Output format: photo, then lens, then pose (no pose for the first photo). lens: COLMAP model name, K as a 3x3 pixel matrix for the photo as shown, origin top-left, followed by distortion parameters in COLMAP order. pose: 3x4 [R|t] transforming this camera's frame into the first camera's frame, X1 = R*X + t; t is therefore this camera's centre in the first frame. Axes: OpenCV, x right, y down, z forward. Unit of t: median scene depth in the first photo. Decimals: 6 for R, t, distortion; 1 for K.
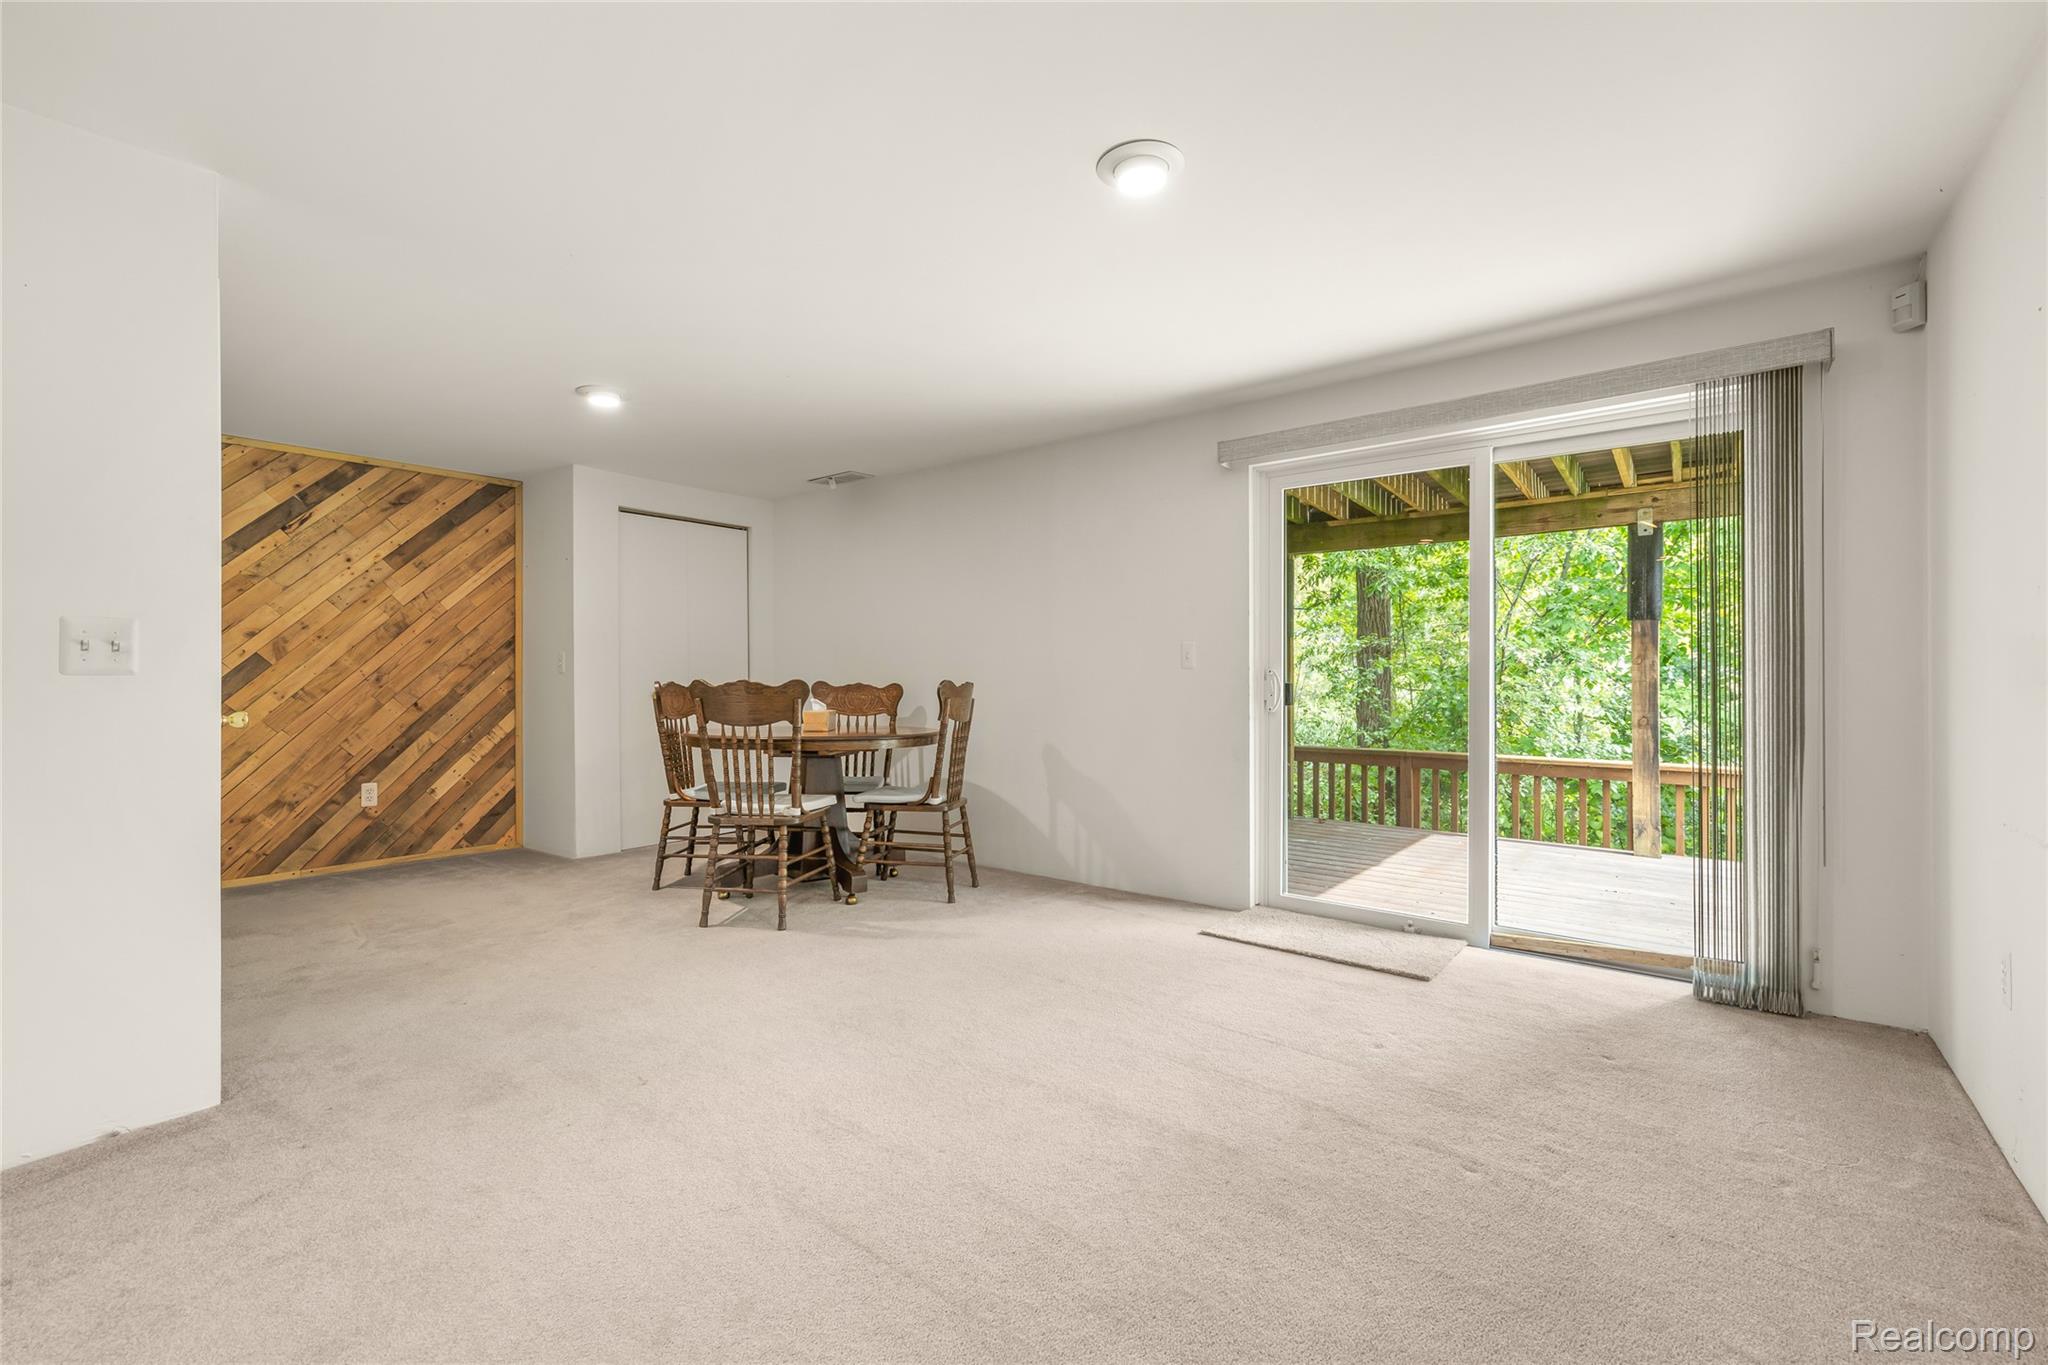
lens RADIAL K [[893.3, 0, 1023.7], [0, 893.3, 671.9], [0, 0, 1]] dist [0.008322, -0.000092]
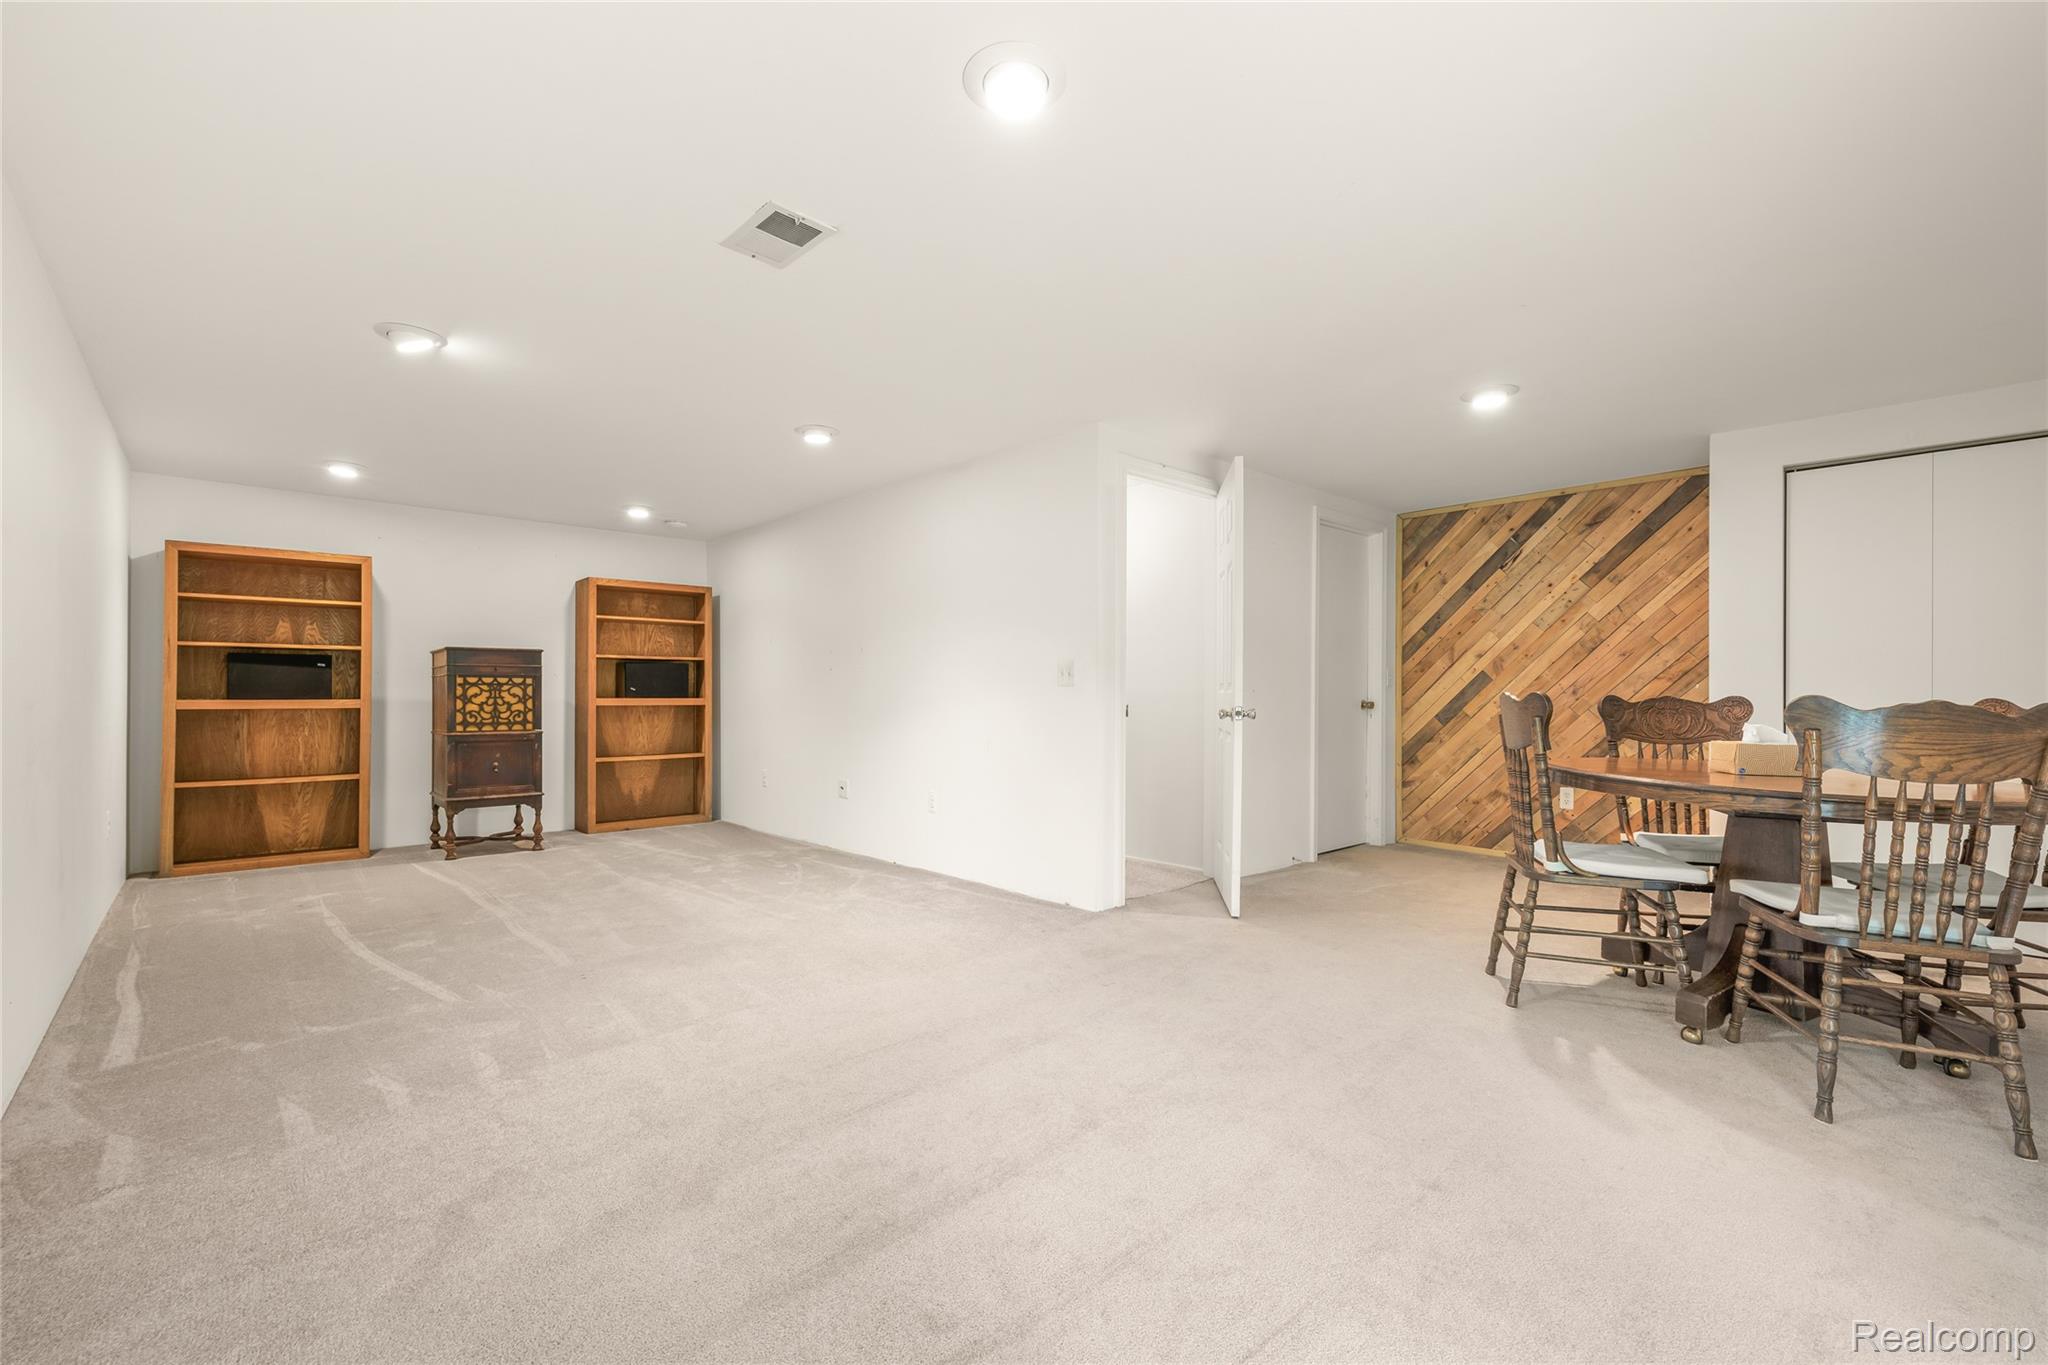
lens RADIAL K [[893.3, 0, 1023.8], [0, 893.3, 690.2], [0, 0, 1]] dist [0.008322, -0.000092]
pose [[-0.179316, 0.001198, -0.983791, 0.457900], [-0.000408, 0.999999, 0.001292, 0.004633], [0.983791, 0.000634, -0.179316, 0.552357]]
